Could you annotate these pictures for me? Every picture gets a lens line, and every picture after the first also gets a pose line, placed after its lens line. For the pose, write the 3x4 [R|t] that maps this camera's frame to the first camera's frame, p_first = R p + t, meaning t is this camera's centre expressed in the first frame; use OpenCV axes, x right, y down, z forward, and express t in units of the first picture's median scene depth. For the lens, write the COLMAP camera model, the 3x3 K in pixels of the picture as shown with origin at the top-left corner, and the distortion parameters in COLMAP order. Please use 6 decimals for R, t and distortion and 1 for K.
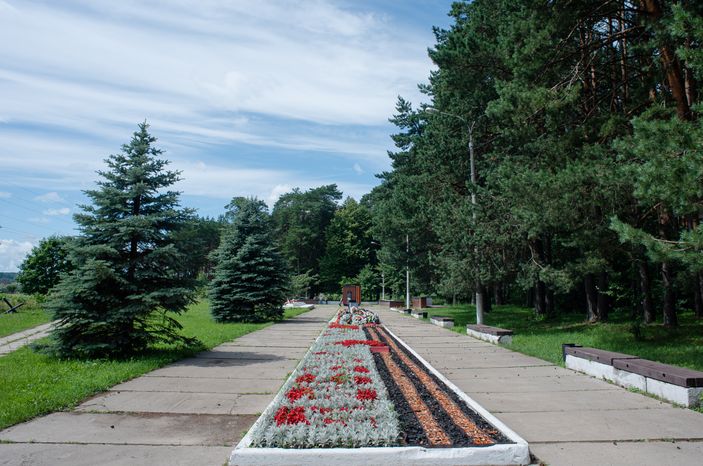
lens RADIAL K [[547.9, 0, 351.5], [0, 547.9, 233.0], [0, 0, 1]] dist [-0.056677, 0.001363]
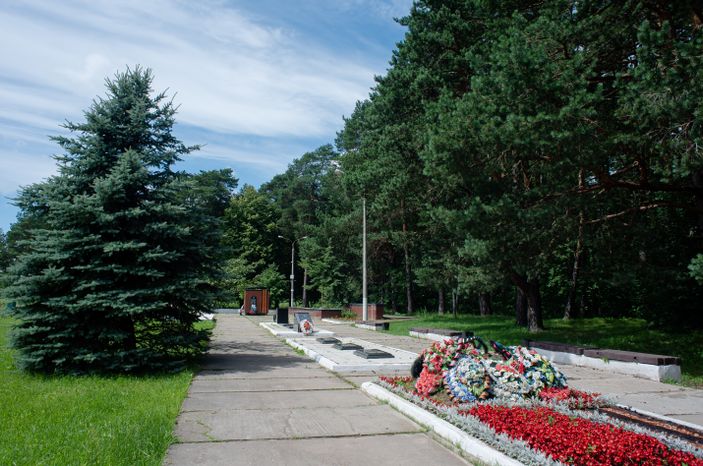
lens RADIAL K [[547.9, 0, 351.5], [0, 547.9, 233.0], [0, 0, 1]] dist [-0.056677, 0.001363]
pose [[0.975487, 0.027475, 0.218335, -0.115128], [-0.024746, 0.999578, -0.015224, 0.069833], [-0.218661, 0.009448, 0.975755, 0.594813]]
